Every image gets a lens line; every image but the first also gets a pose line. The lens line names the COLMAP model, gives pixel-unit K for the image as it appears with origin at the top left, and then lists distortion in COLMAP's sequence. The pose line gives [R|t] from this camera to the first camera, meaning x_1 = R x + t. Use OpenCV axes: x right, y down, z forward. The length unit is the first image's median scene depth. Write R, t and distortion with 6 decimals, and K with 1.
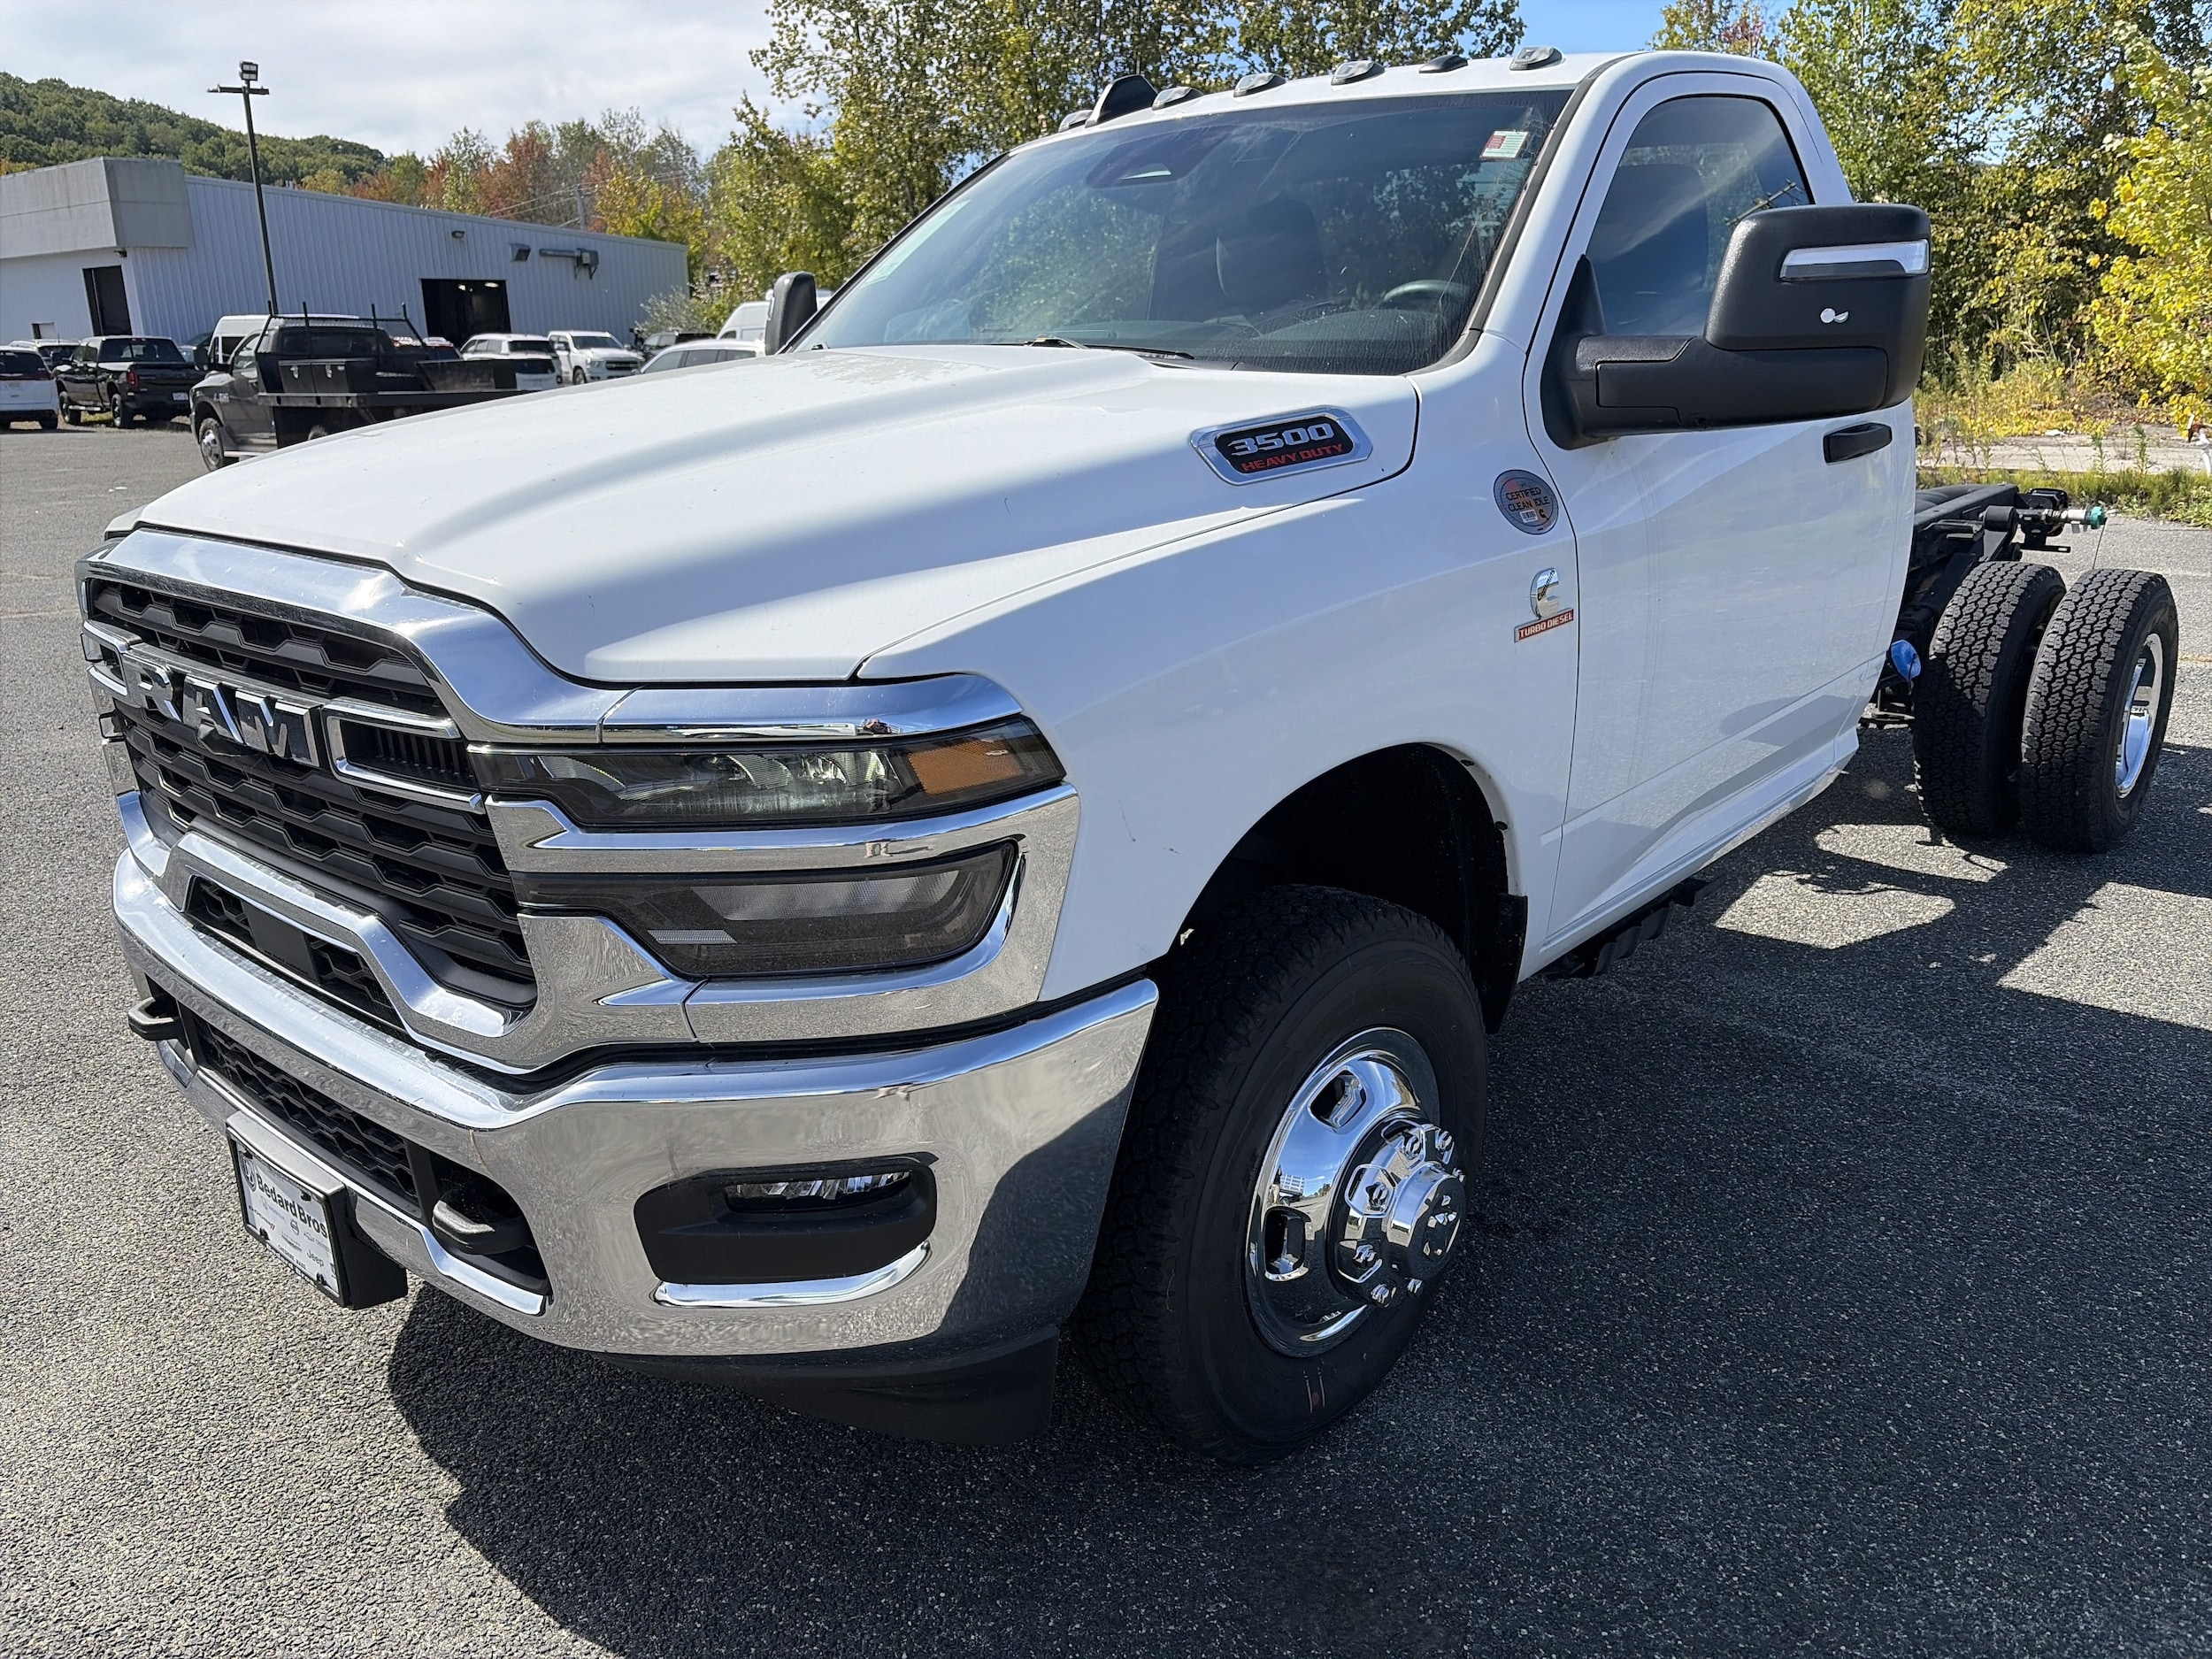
lens RADIAL K [[1658.3, 0, 1106.0], [0, 1658.3, 829.5], [0, 0, 1]] dist [0.074952, 0.000979]
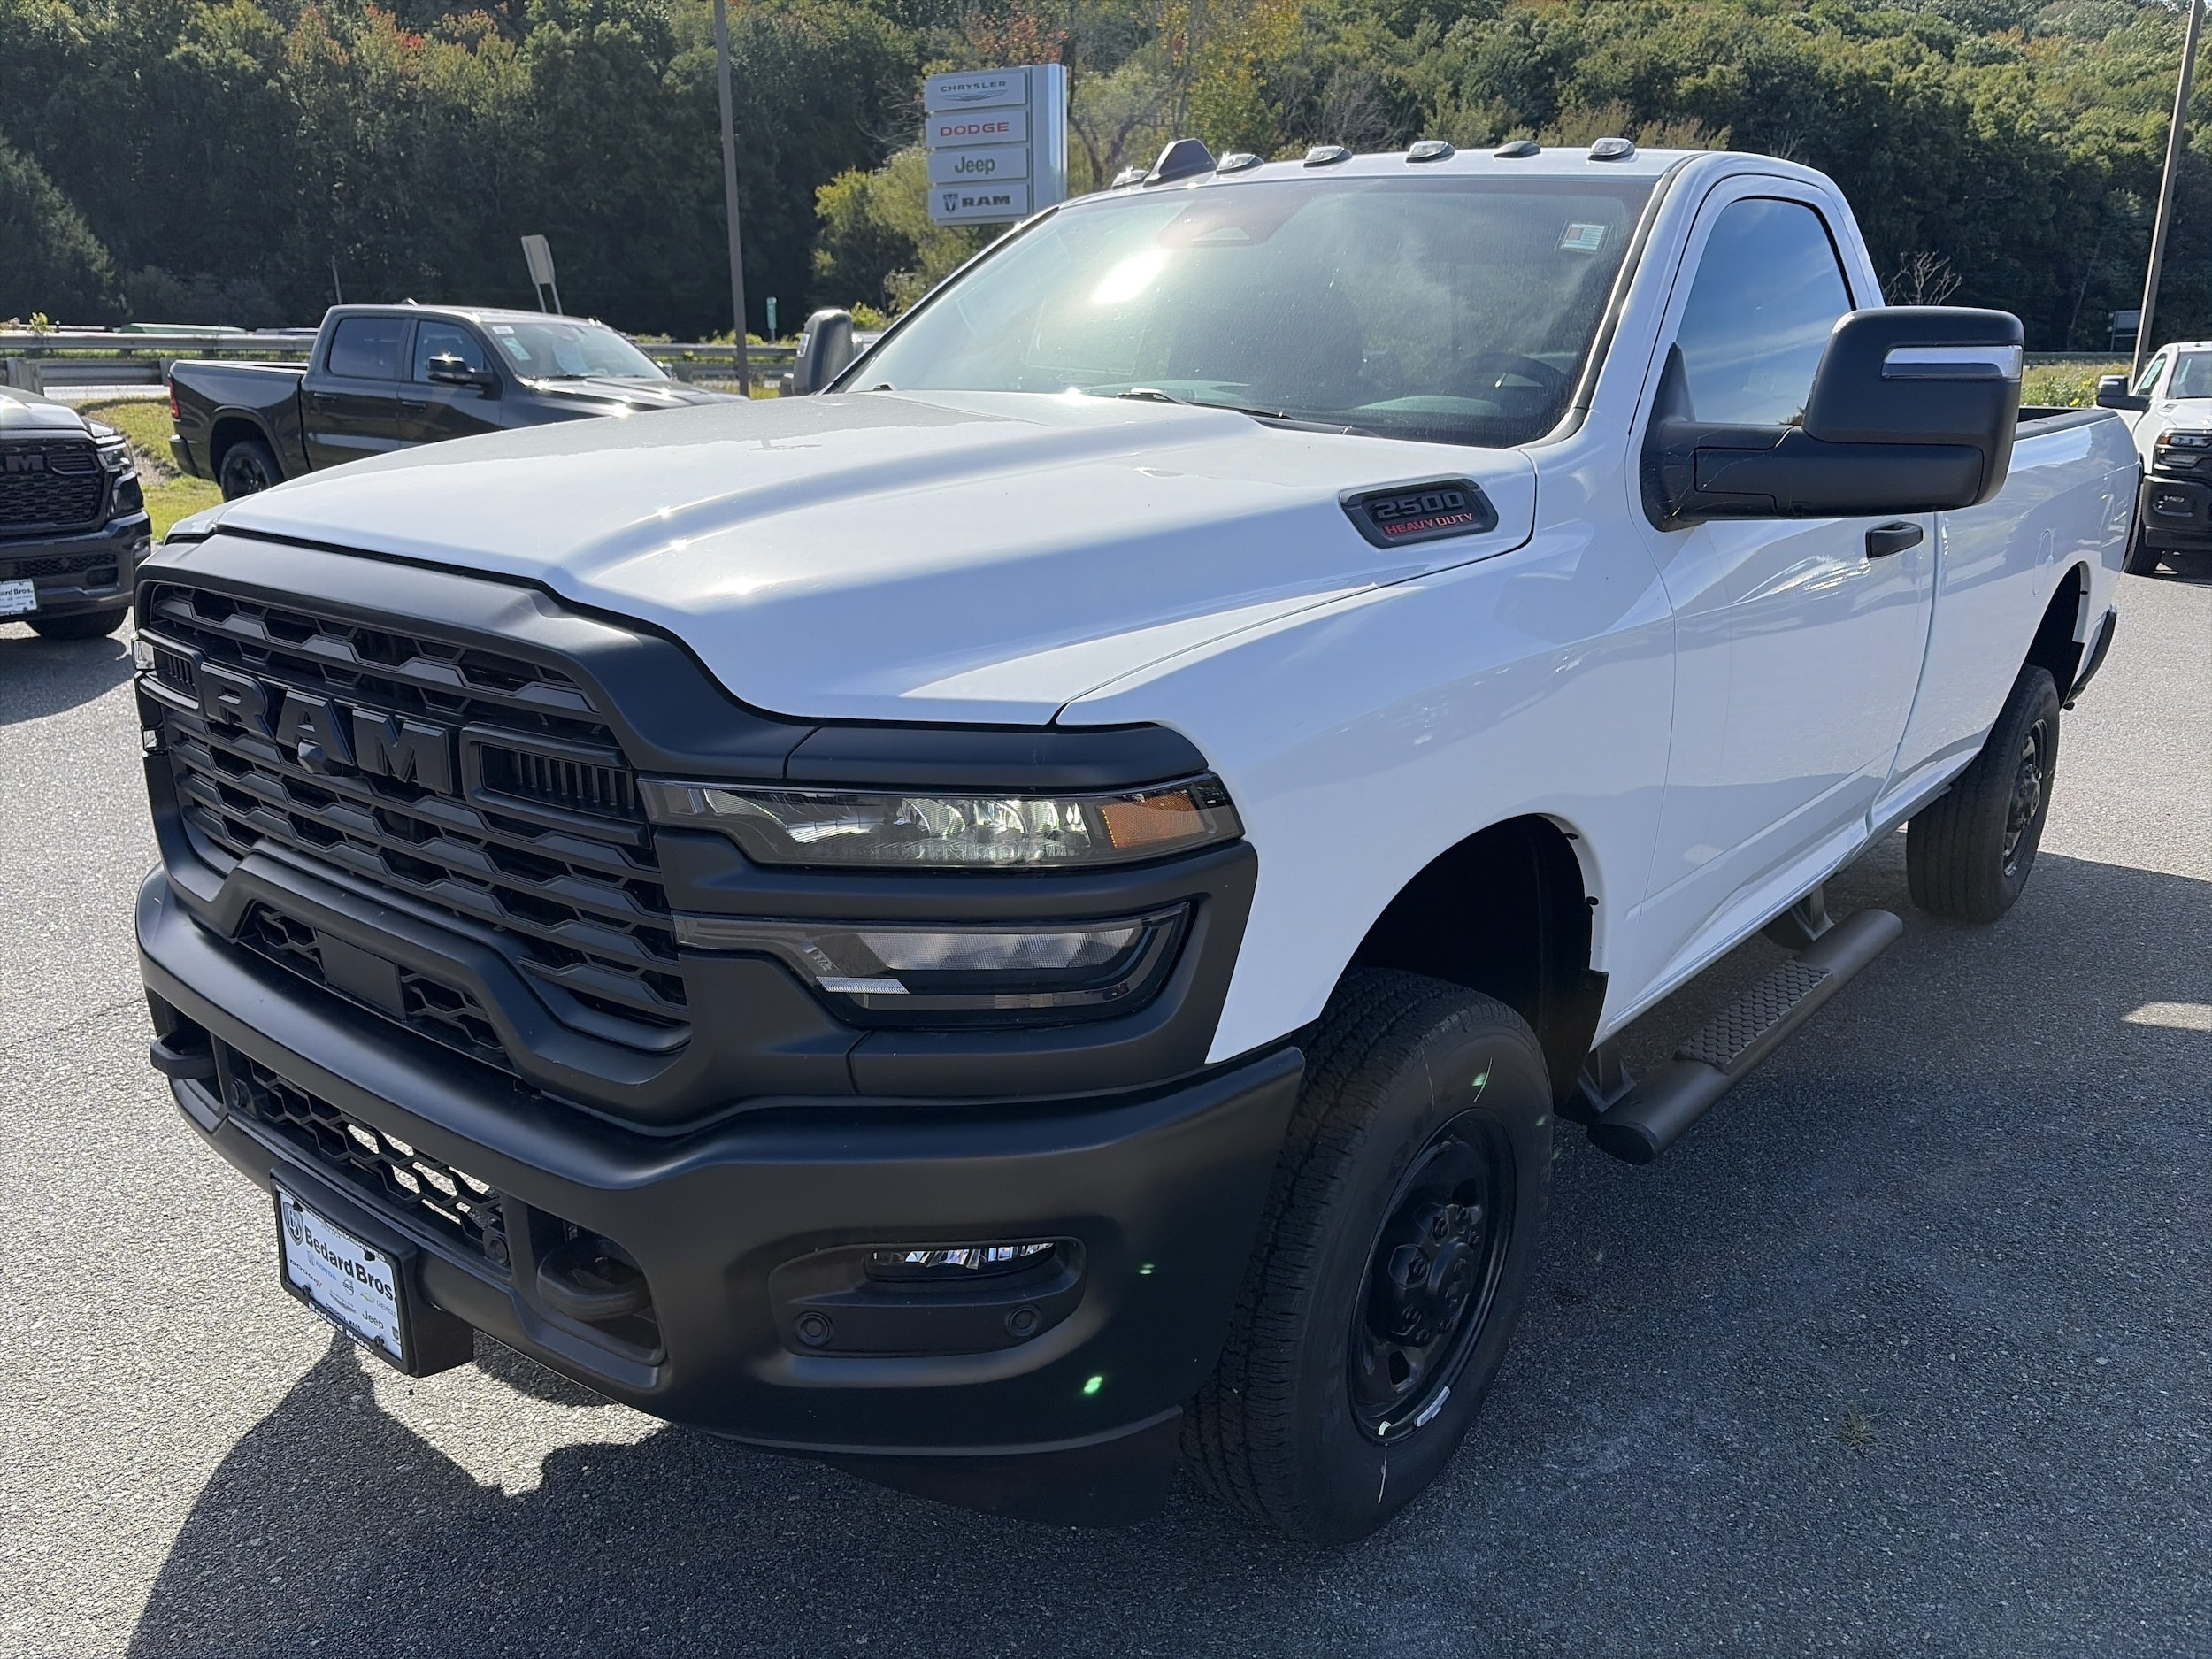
lens RADIAL K [[1658.3, 0, 1106.0], [0, 1658.3, 829.5], [0, 0, 1]] dist [0.074952, 0.000979]
pose [[0.996508, 0.041207, 0.072626, -0.144877], [-0.038599, 0.998571, -0.036957, 0.003701], [-0.074046, 0.034025, 0.996674, 0.028782]]
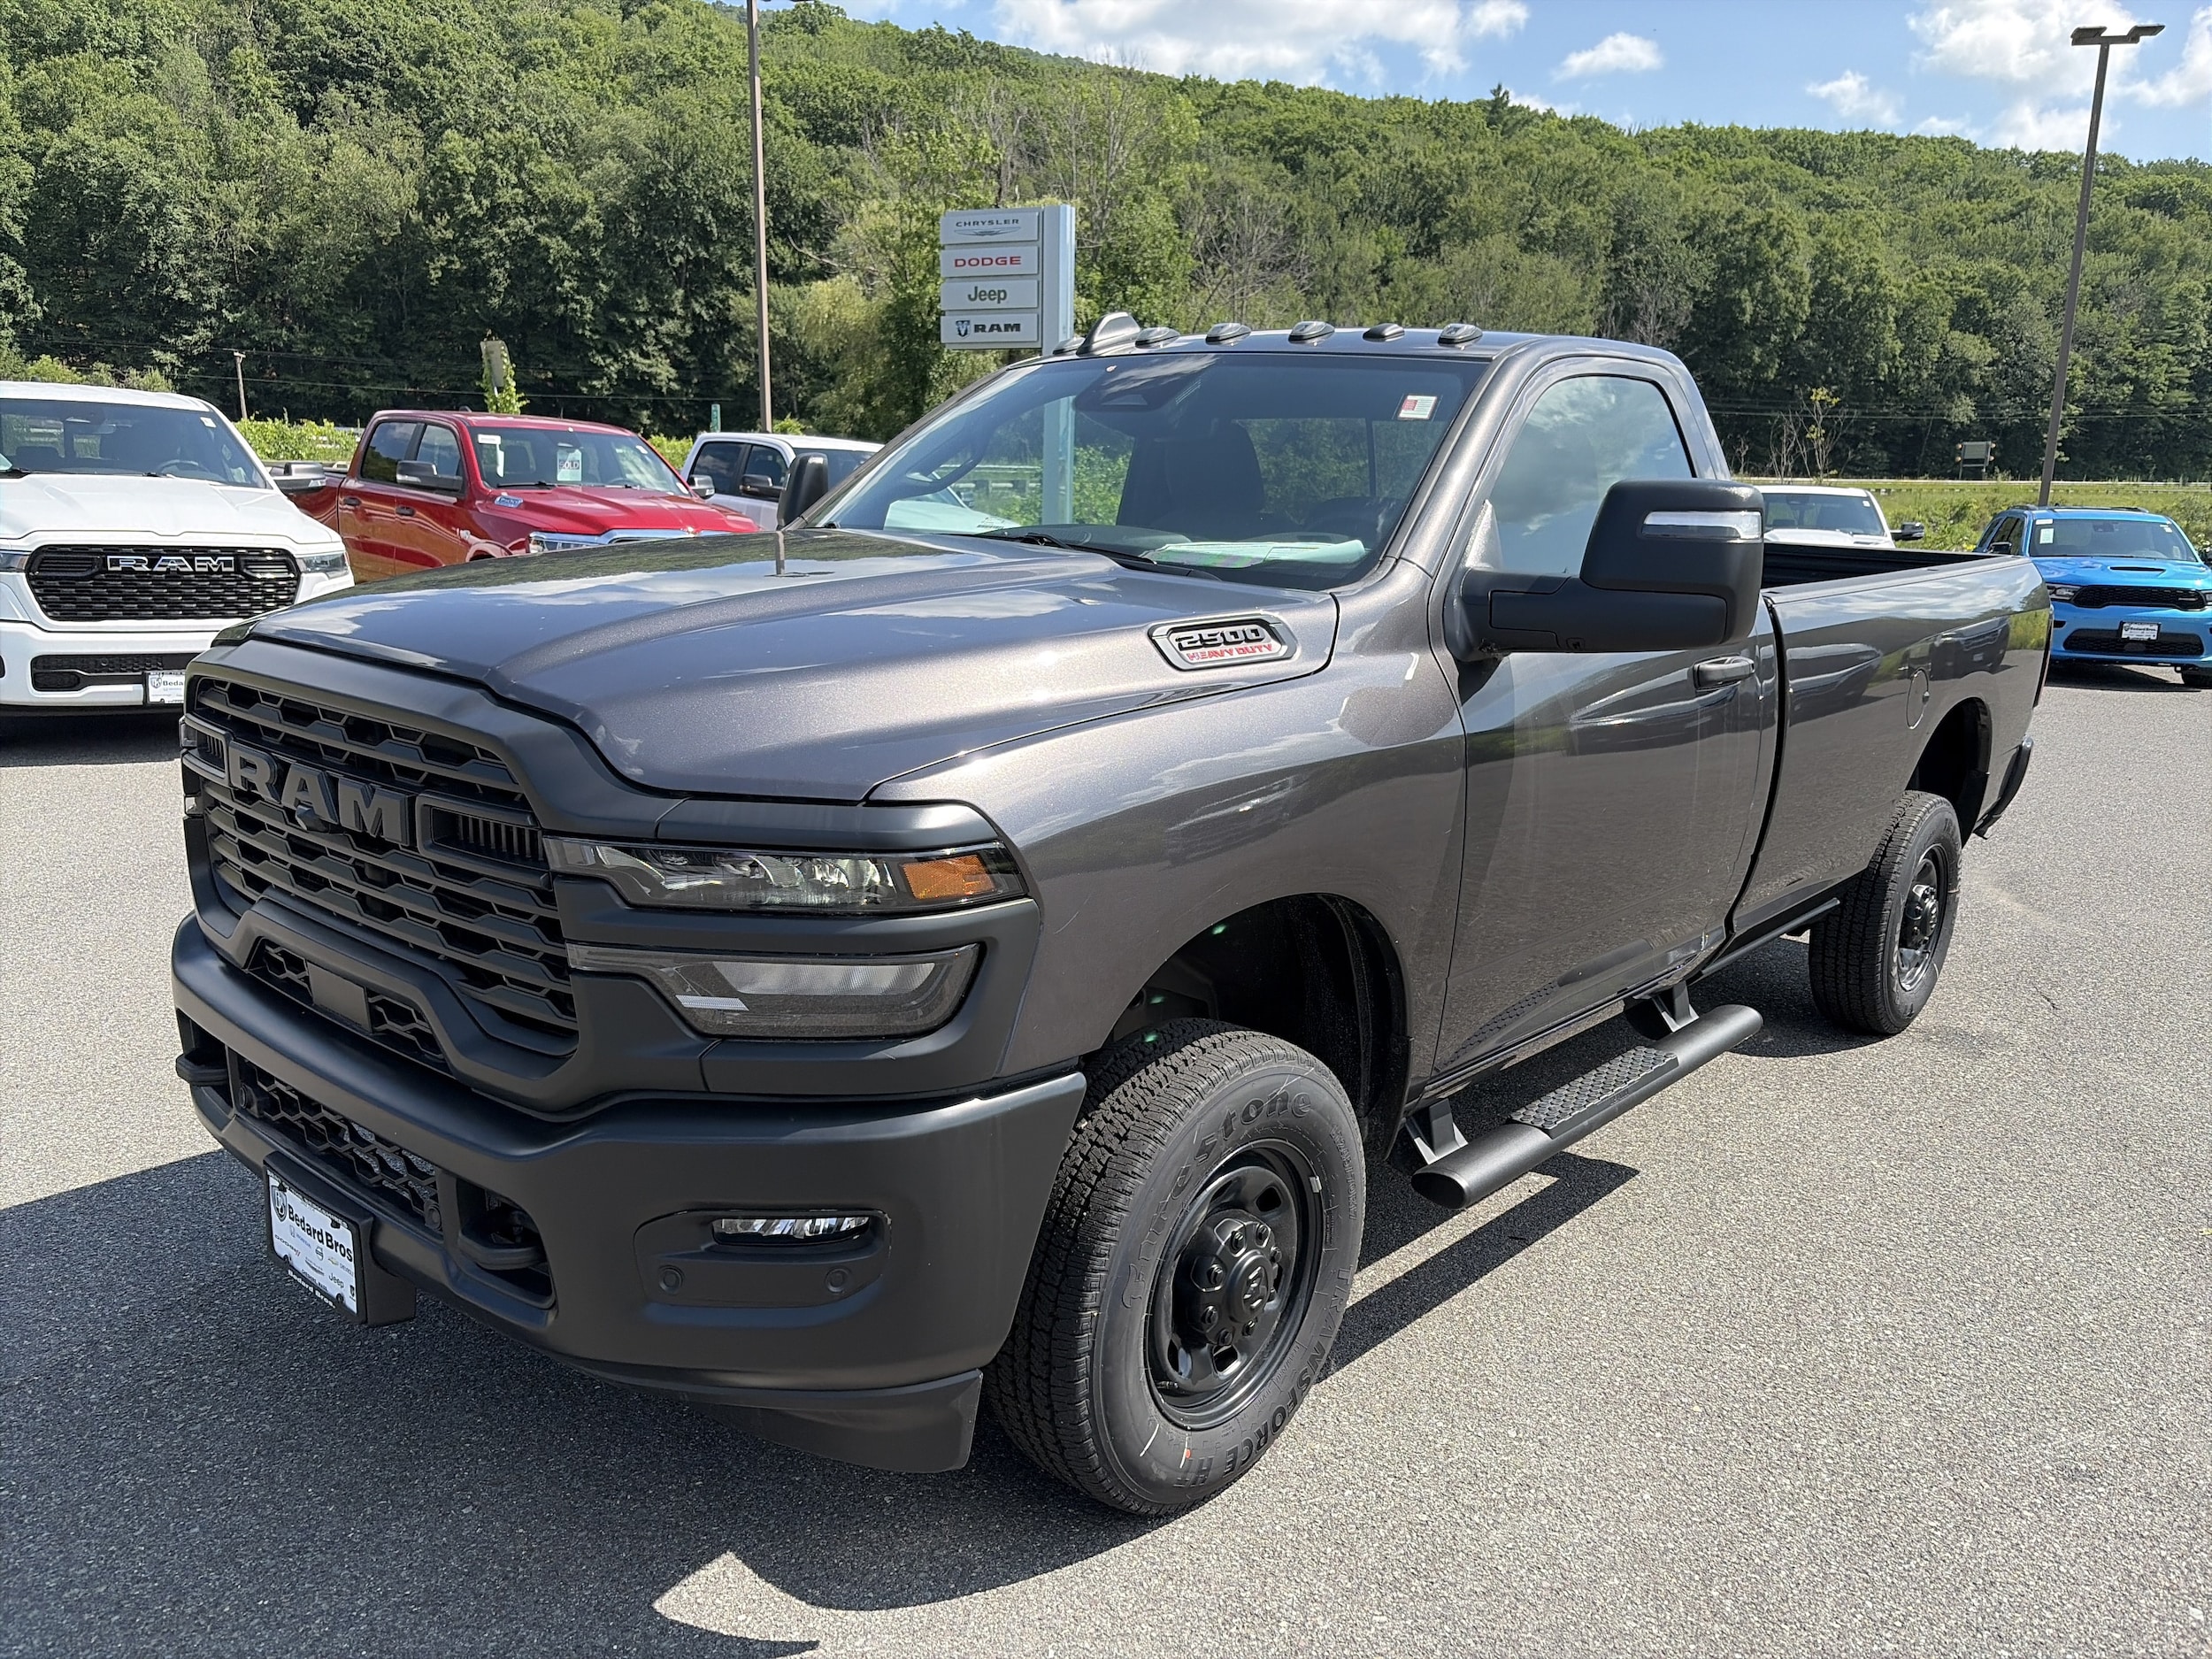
lens RADIAL K [[1704.8, 0, 1103.8], [0, 1704.8, 834.8], [0, 0, 1]] dist [0.082842, -0.156318]
pose [[0.996994, 0.068267, 0.036633, -0.013722], [-0.064600, 0.993536, -0.093340, 0.032319], [-0.042768, 0.090693, 0.994960, -0.211578]]
